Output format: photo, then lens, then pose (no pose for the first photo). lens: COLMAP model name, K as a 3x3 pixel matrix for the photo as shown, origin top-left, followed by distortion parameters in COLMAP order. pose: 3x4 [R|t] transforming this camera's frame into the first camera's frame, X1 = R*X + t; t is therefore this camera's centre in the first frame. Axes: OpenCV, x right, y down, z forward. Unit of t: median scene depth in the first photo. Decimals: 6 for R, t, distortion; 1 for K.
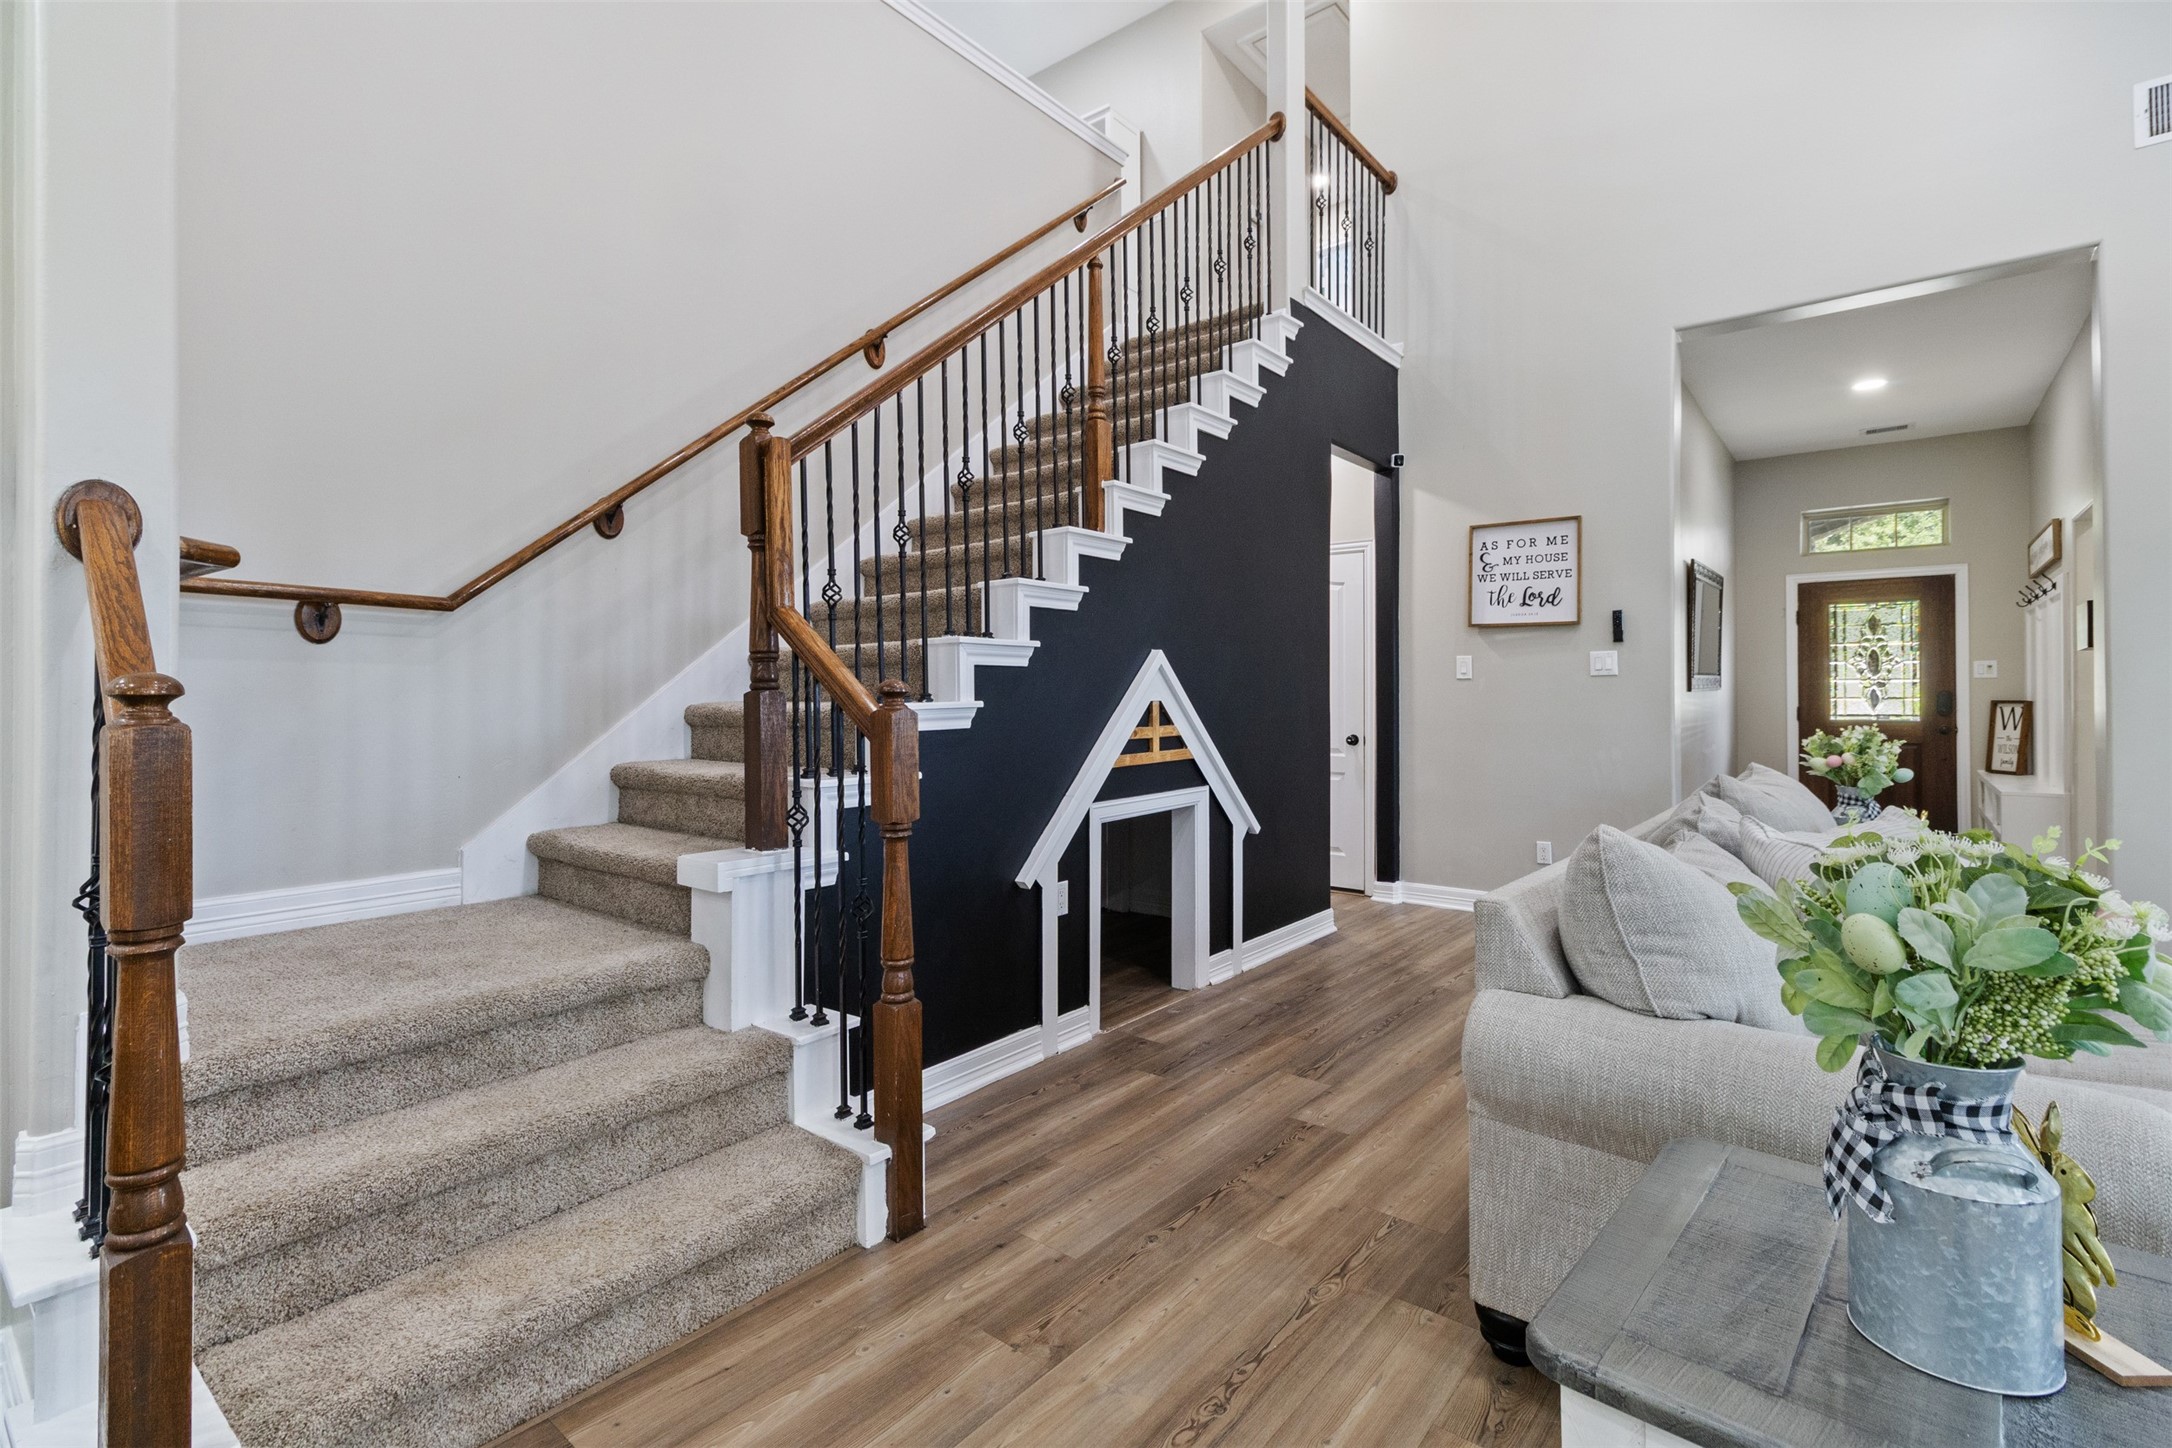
lens RADIAL K [[997.3, 0, 1082.2], [0, 997.3, 692.1], [0, 0, 1]] dist [0.004318, 0.000156]
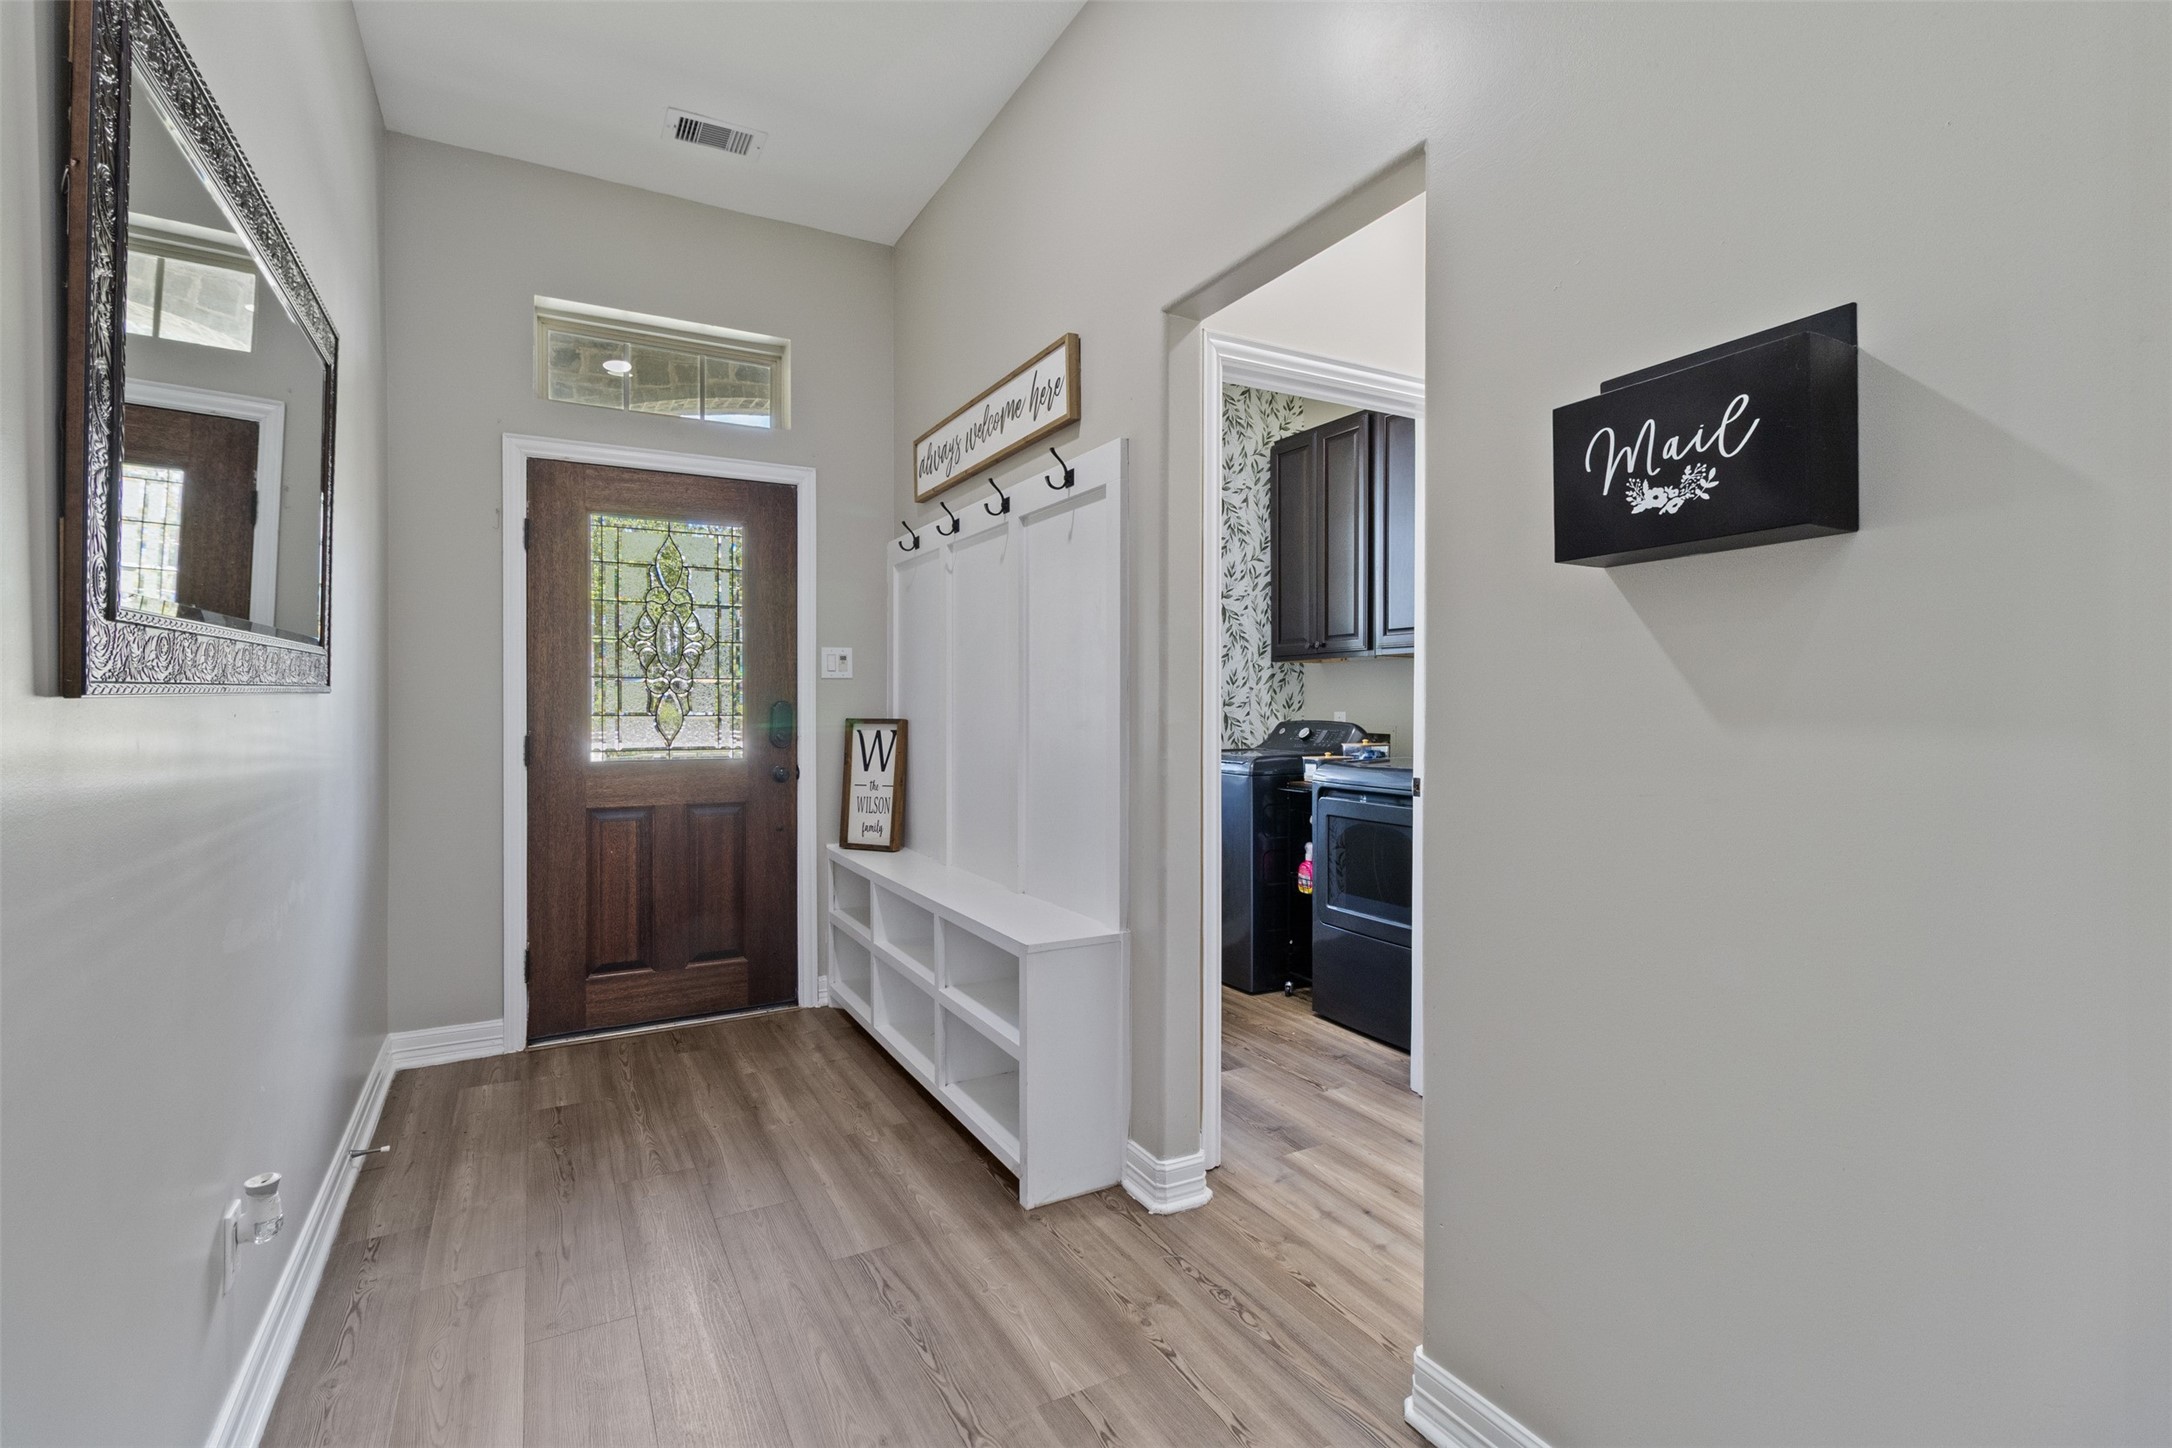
lens RADIAL K [[997.3, 0, 1080.5], [0, 997.3, 705.4], [0, 0, 1]] dist [0.004318, 0.000156]
pose [[0.387132, 0.004450, 0.922014, 0.442422], [-0.006952, 0.999974, -0.001907, 0.001285], [-0.921998, -0.005672, 0.387153, 0.660263]]
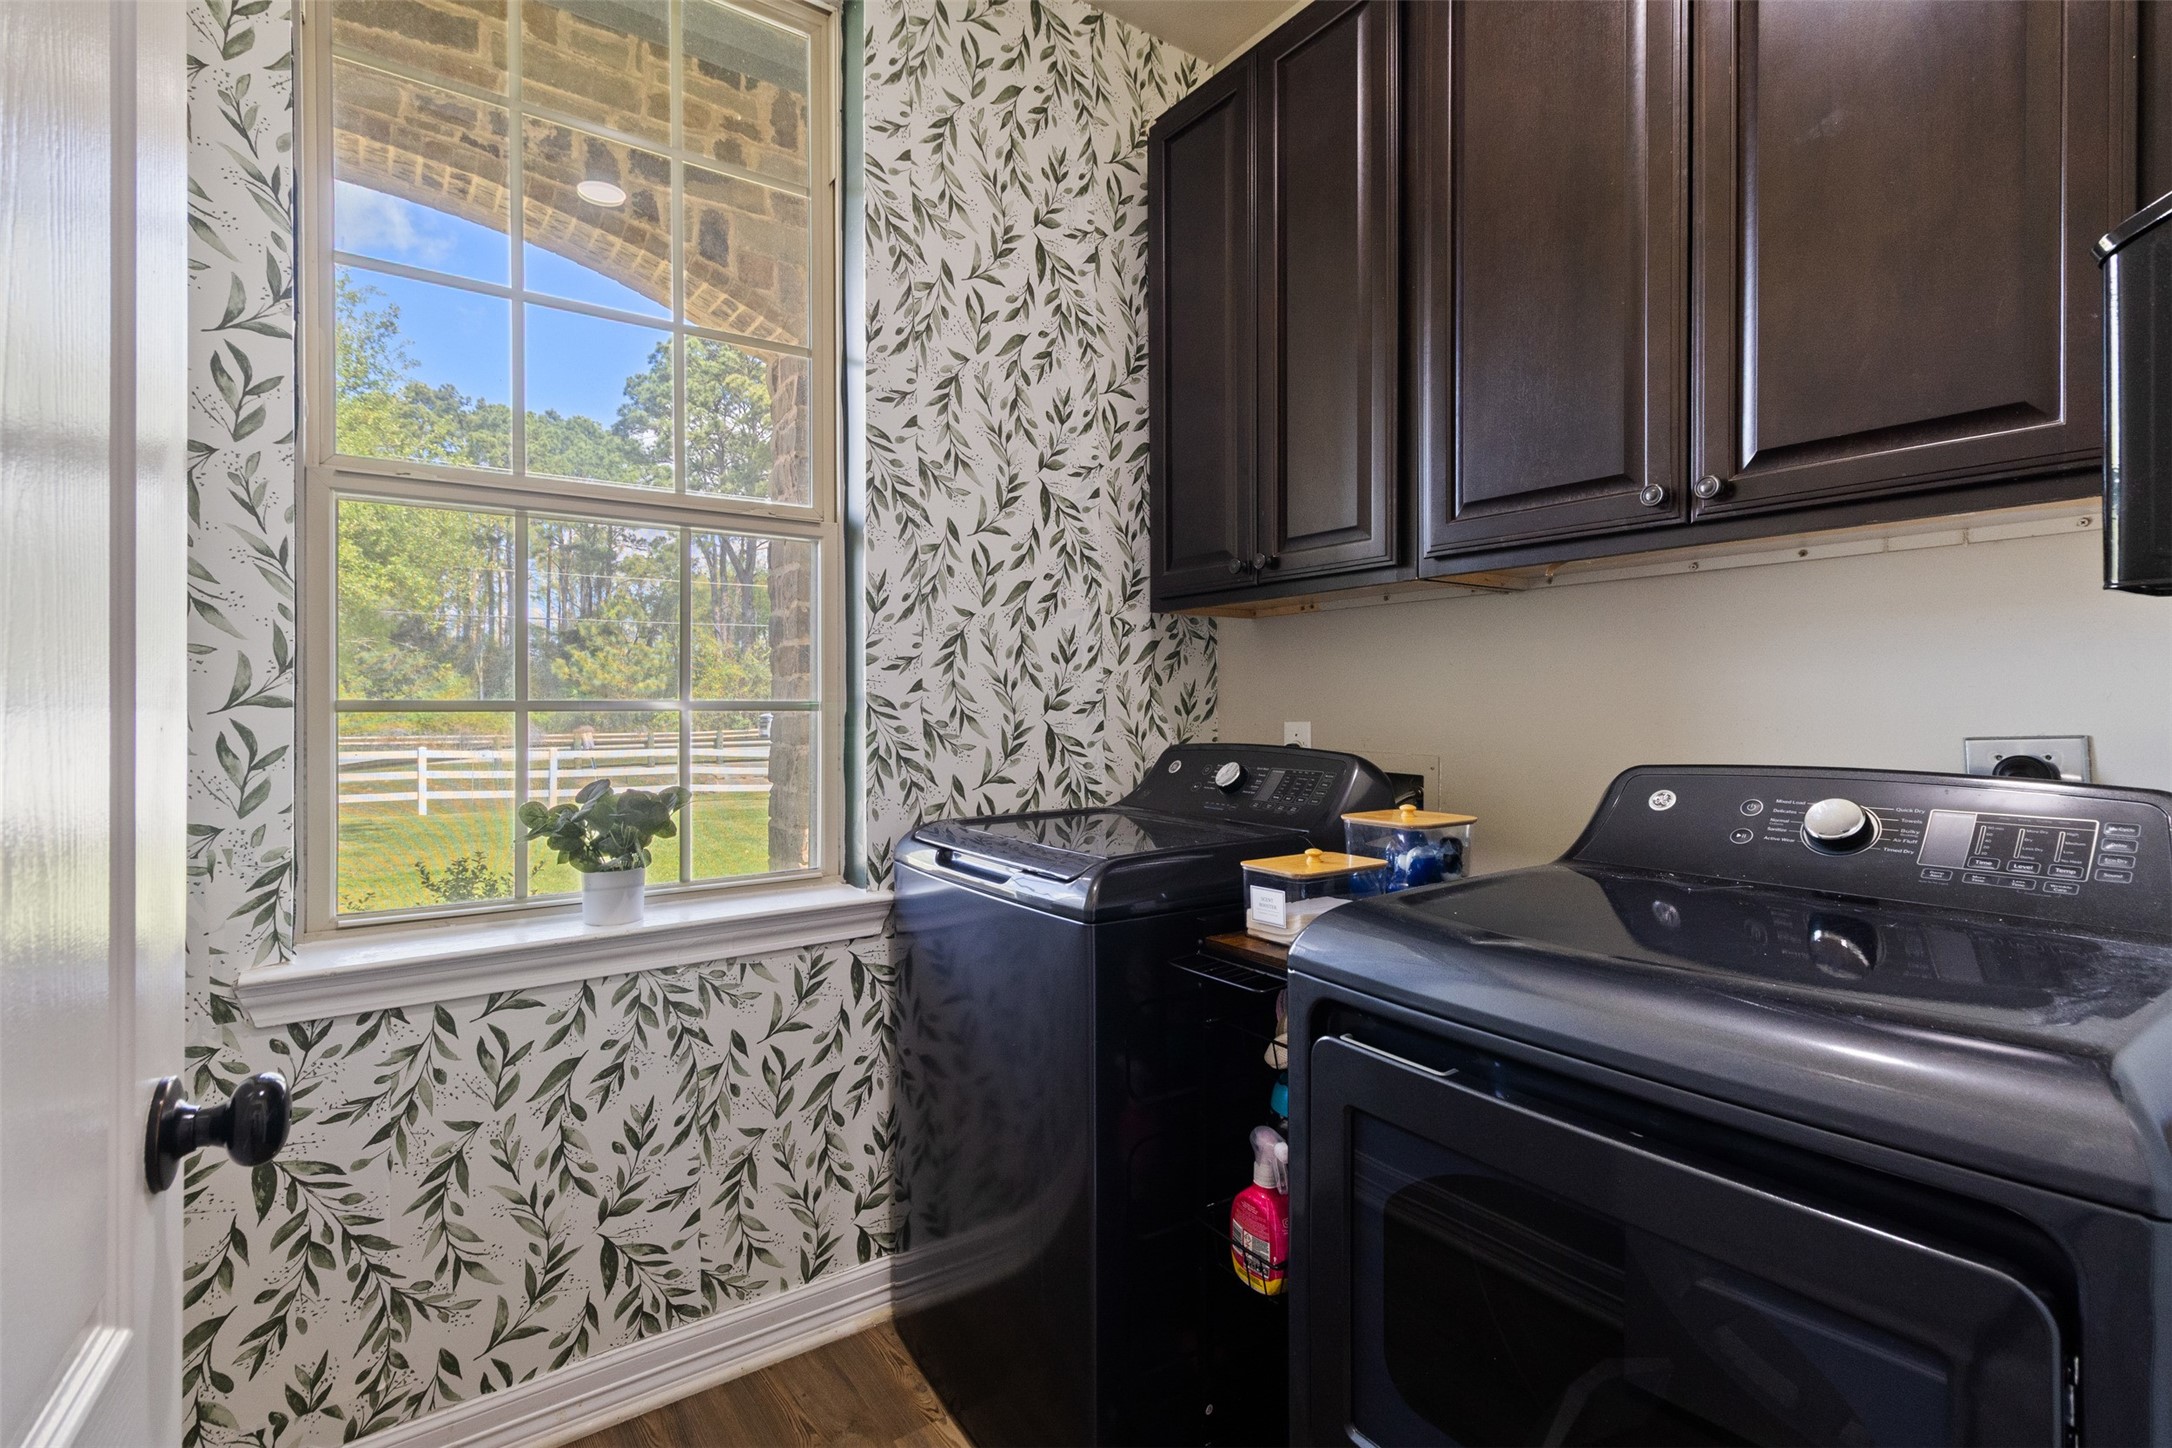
lens RADIAL K [[997.3, 0, 1082.0], [0, 997.3, 711.5], [0, 0, 1]] dist [0.004318, 0.000156]
pose [[0.272703, -0.001854, 0.962097, 0.596748], [-0.004160, 0.999987, 0.003106, 0.000378], [-0.962089, -0.004850, 0.272691, 0.693058]]
